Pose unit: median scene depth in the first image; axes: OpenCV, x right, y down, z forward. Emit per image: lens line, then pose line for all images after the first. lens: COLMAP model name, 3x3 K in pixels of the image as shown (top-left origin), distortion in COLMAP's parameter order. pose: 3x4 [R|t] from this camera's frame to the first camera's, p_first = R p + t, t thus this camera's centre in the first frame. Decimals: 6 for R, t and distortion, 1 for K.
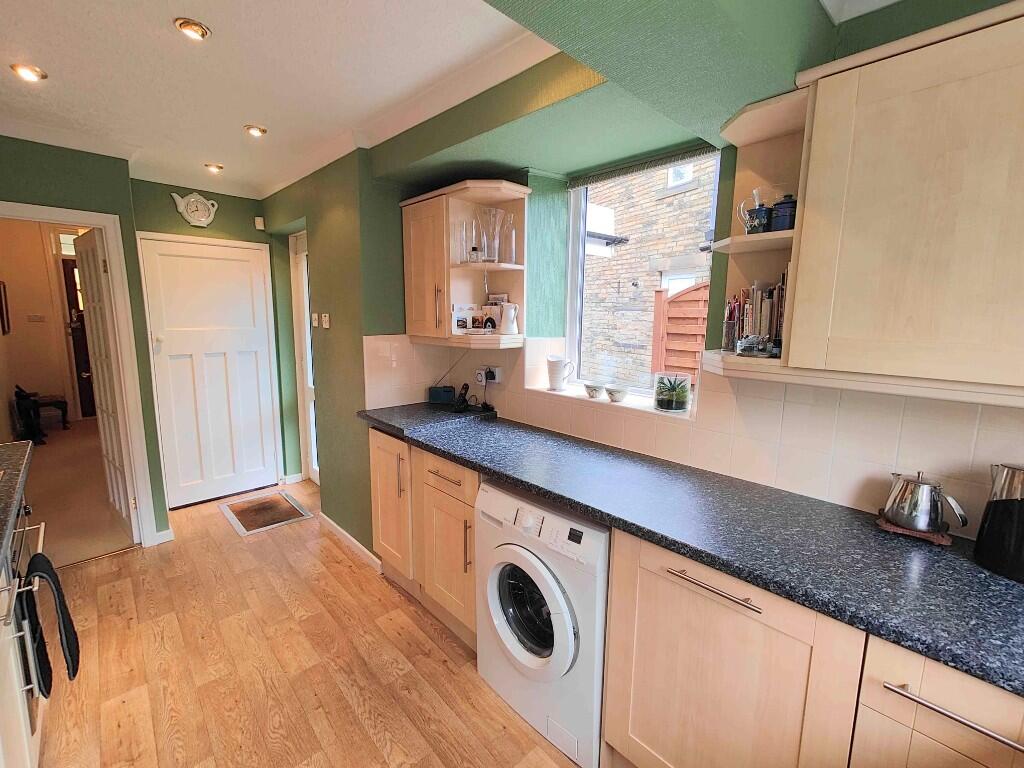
lens RADIAL K [[450.6, 0, 511.1], [0, 450.6, 383.1], [0, 0, 1]] dist [0.007814, 0.000299]
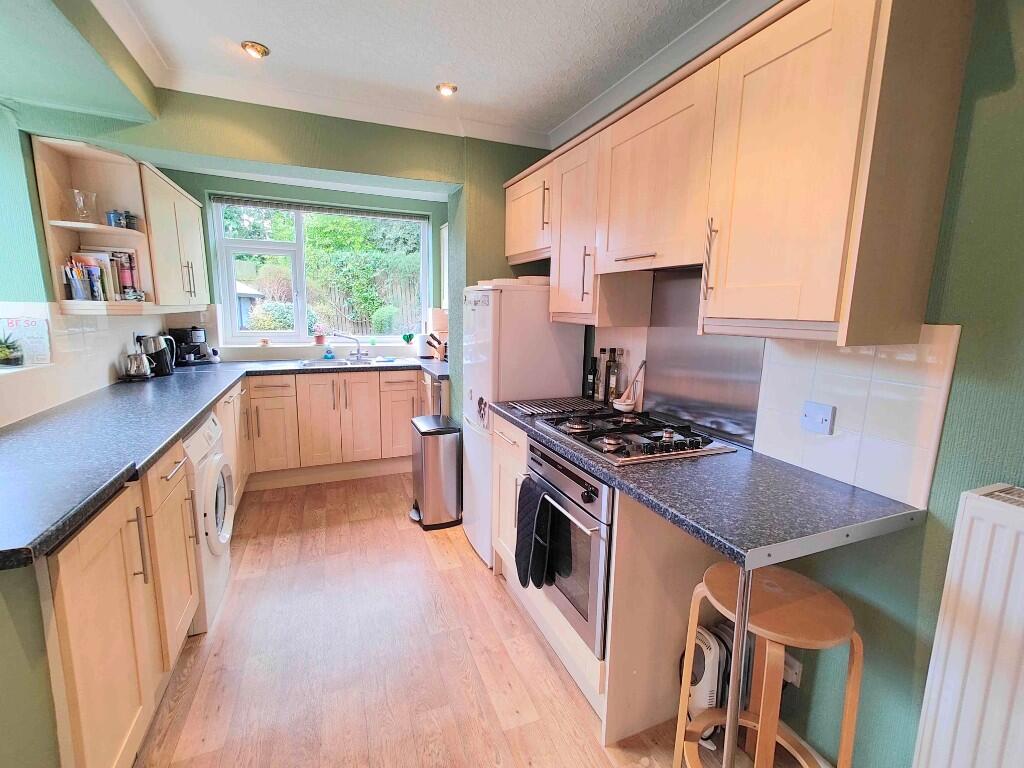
lens RADIAL K [[450.6, 0, 512.1], [0, 450.6, 379.6], [0, 0, 1]] dist [0.007814, 0.000299]
pose [[-0.932684, -0.080832, 0.351522, -0.842868], [0.033519, 0.950925, 0.307601, -0.159609], [-0.359135, 0.298677, -0.884202, 1.226269]]
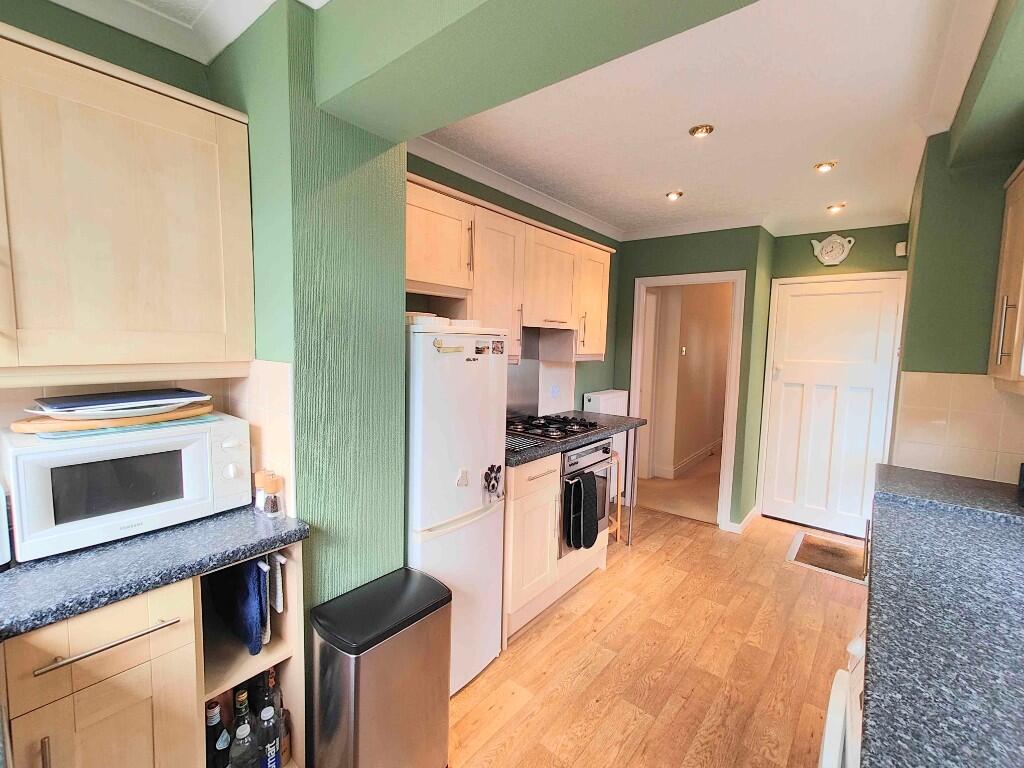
lens RADIAL K [[450.6, 0, 510.5], [0, 450.6, 381.3], [0, 0, 1]] dist [0.007814, 0.000299]
pose [[0.121561, 0.084637, -0.988969, 0.401559], [-0.181715, 0.981417, 0.061655, -0.012797], [0.975809, 0.172215, 0.134682, 0.242479]]
